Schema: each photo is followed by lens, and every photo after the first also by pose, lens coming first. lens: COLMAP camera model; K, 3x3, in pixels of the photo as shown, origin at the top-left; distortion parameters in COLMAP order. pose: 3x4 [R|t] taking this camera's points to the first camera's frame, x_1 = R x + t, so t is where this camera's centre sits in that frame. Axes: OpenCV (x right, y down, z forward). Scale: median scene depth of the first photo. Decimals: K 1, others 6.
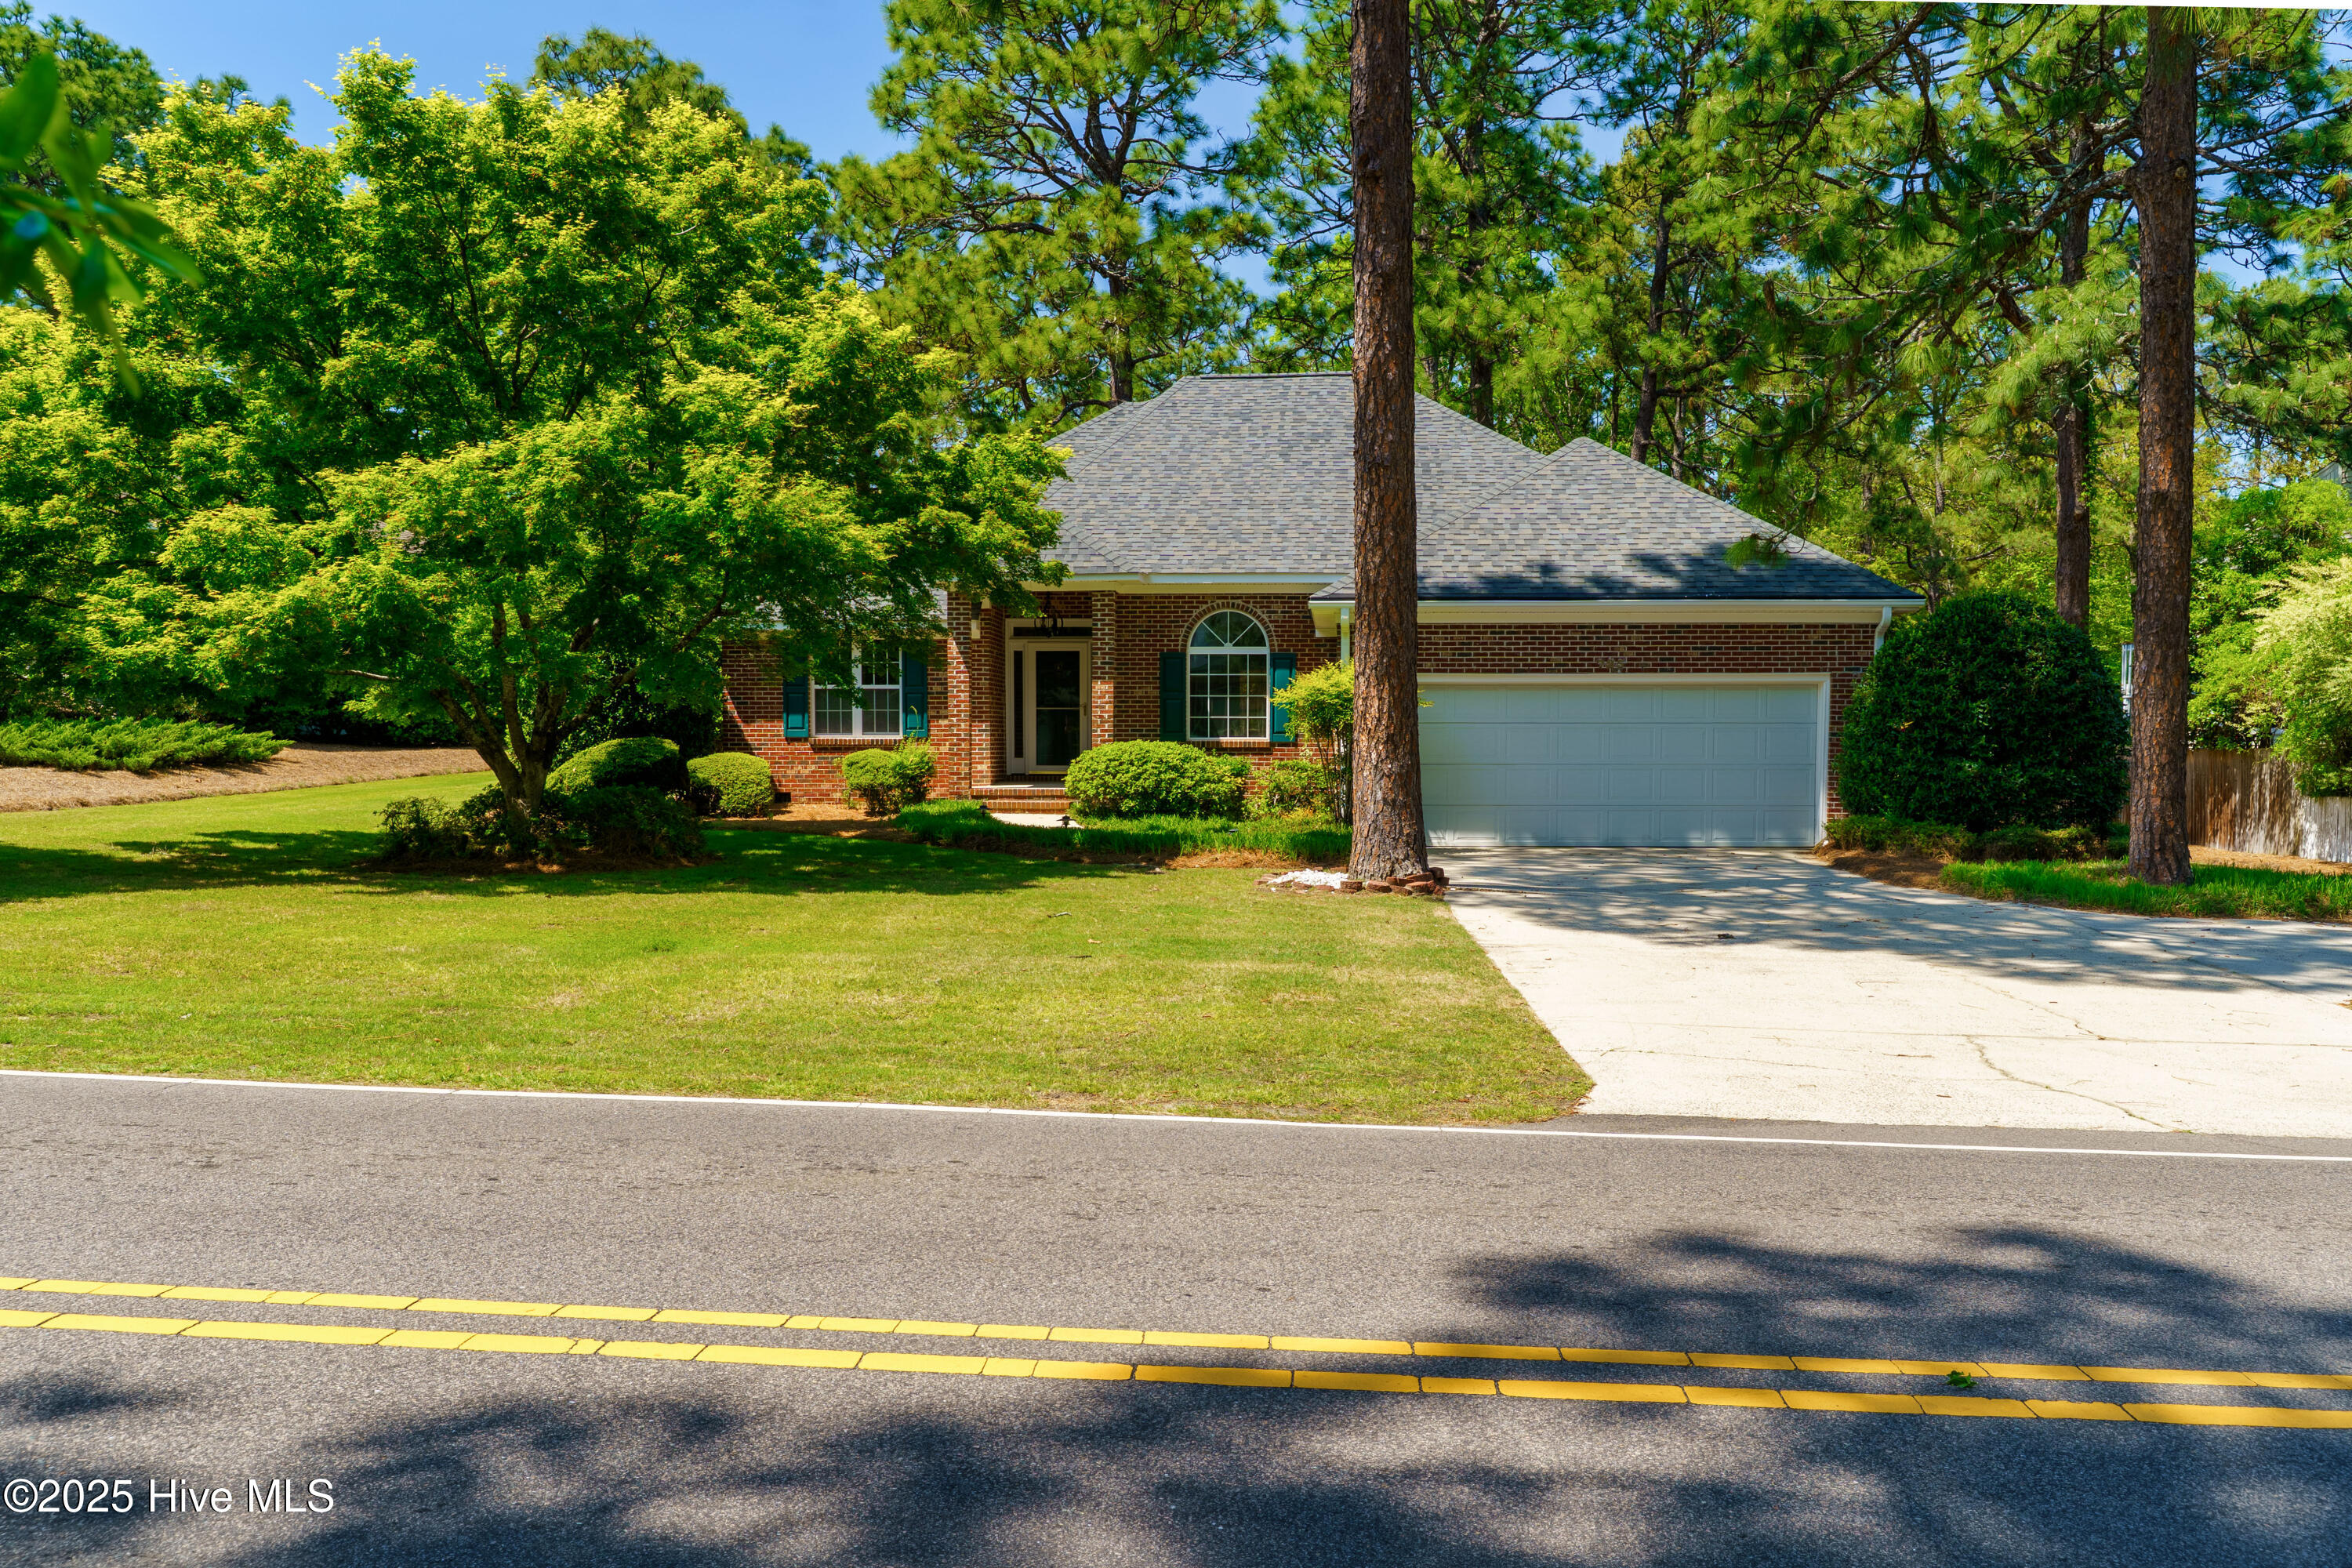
lens RADIAL K [[1809.4, 0, 1214.7], [0, 1809.4, 842.7], [0, 0, 1]] dist [-0.005398, -0.018696]
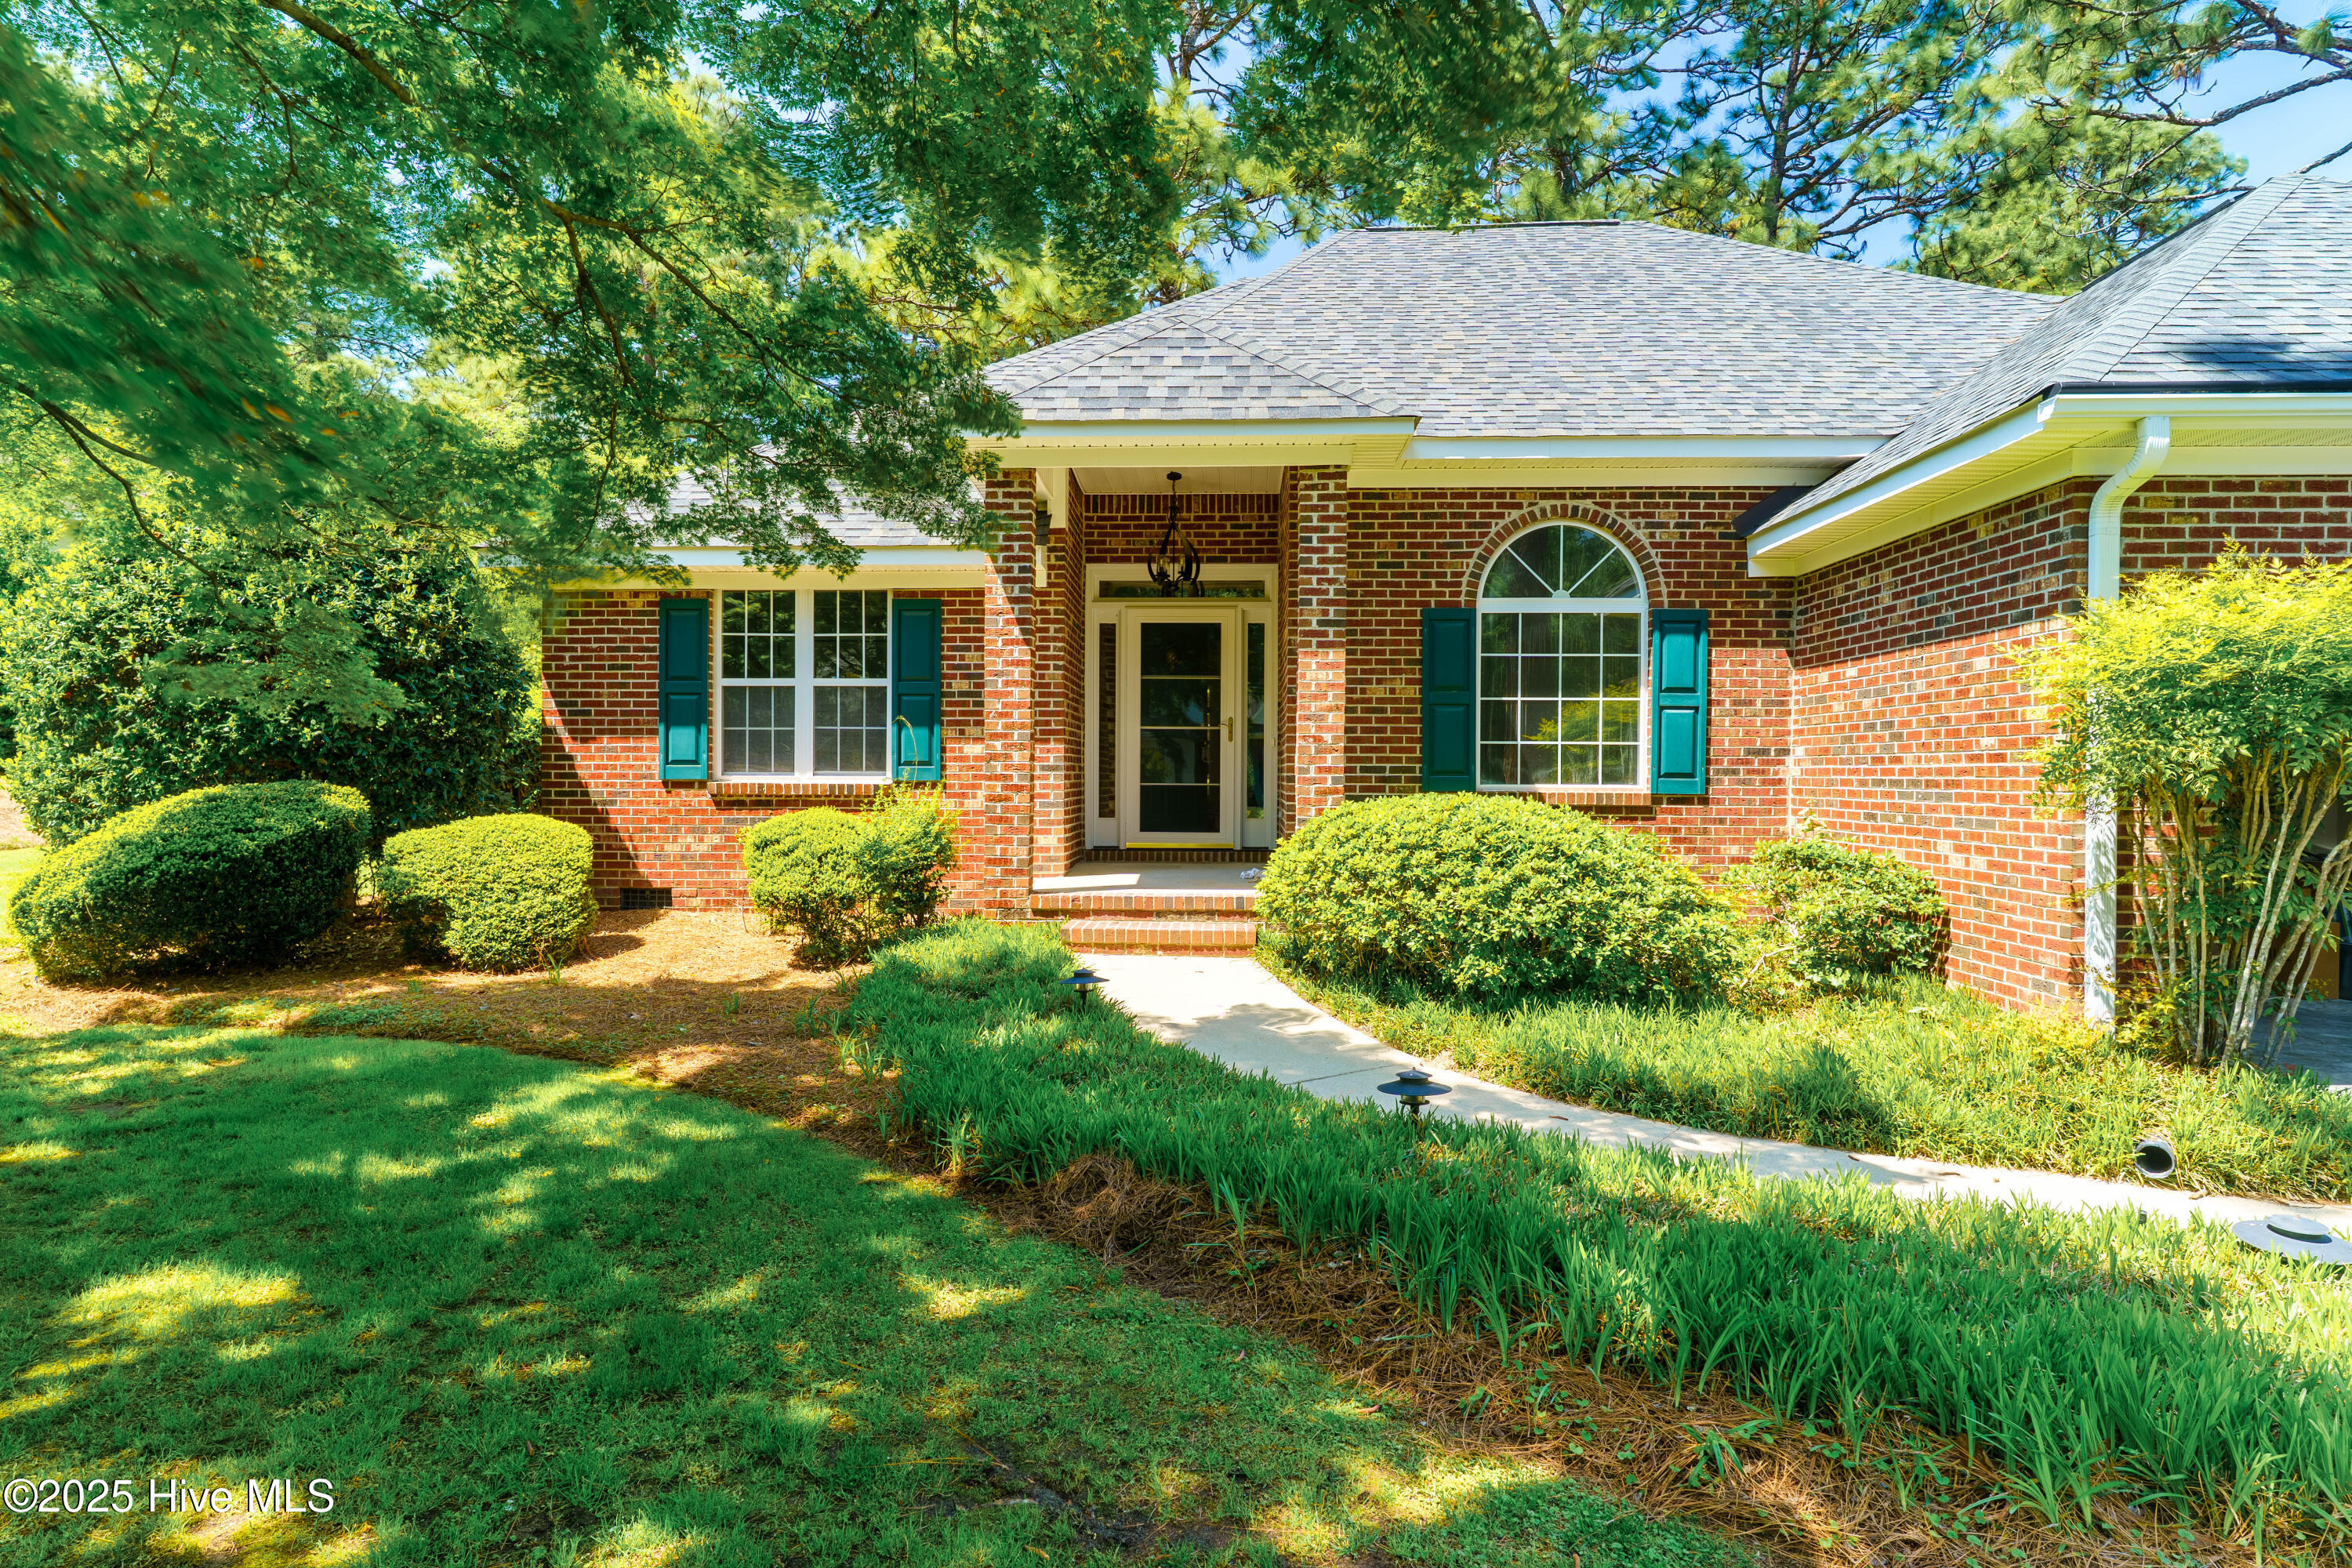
lens RADIAL K [[1303.5, 0, 1168.5], [0, 1303.5, 789.3], [0, 0, 1]] dist [-0.002610, -0.002387]
pose [[0.999954, 0.003083, 0.009124, -0.103214], [-0.002682, 0.999046, -0.043585, -0.042321], [-0.009250, 0.043558, 0.999008, 0.667760]]
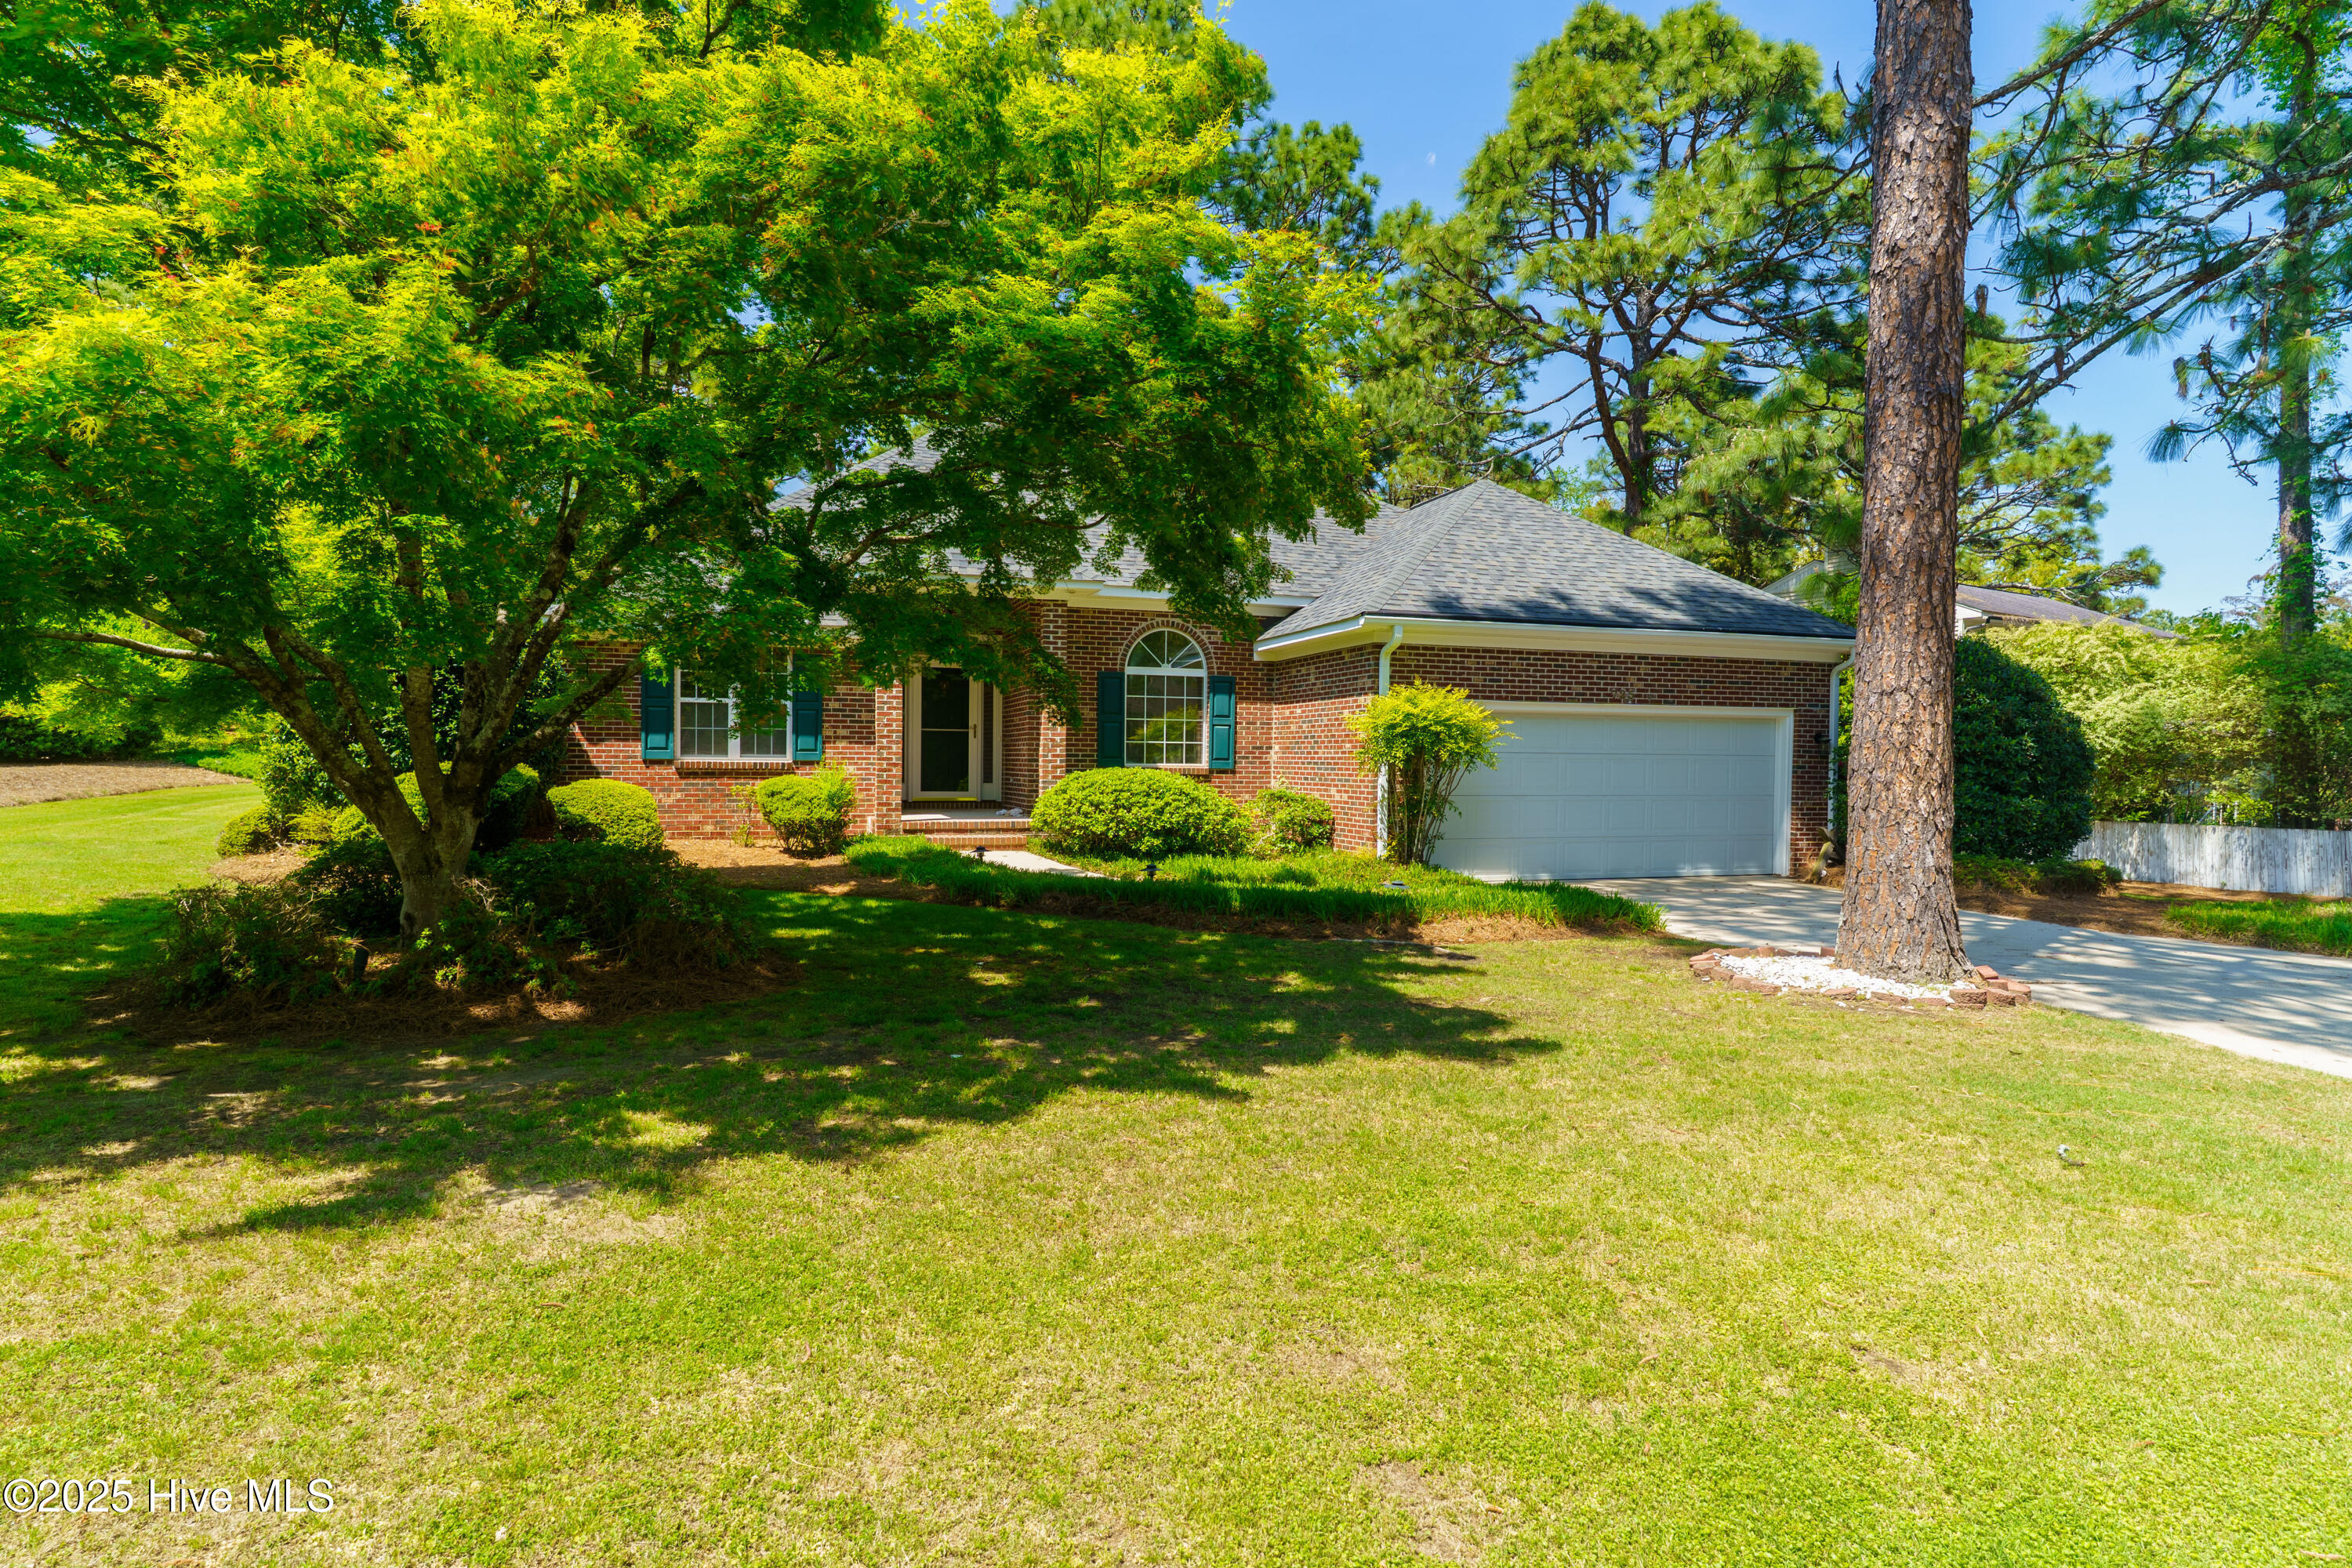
lens RADIAL K [[1233.6, 0, 1155.6], [0, 1233.6, 785.9], [0, 0, 1]] dist [0.000156, 0.000205]
pose [[0.935075, 0.000300, 0.354450, -0.230870], [0.011306, 0.999466, -0.030671, -0.027569], [-0.354269, 0.032687, 0.934572, 0.410066]]
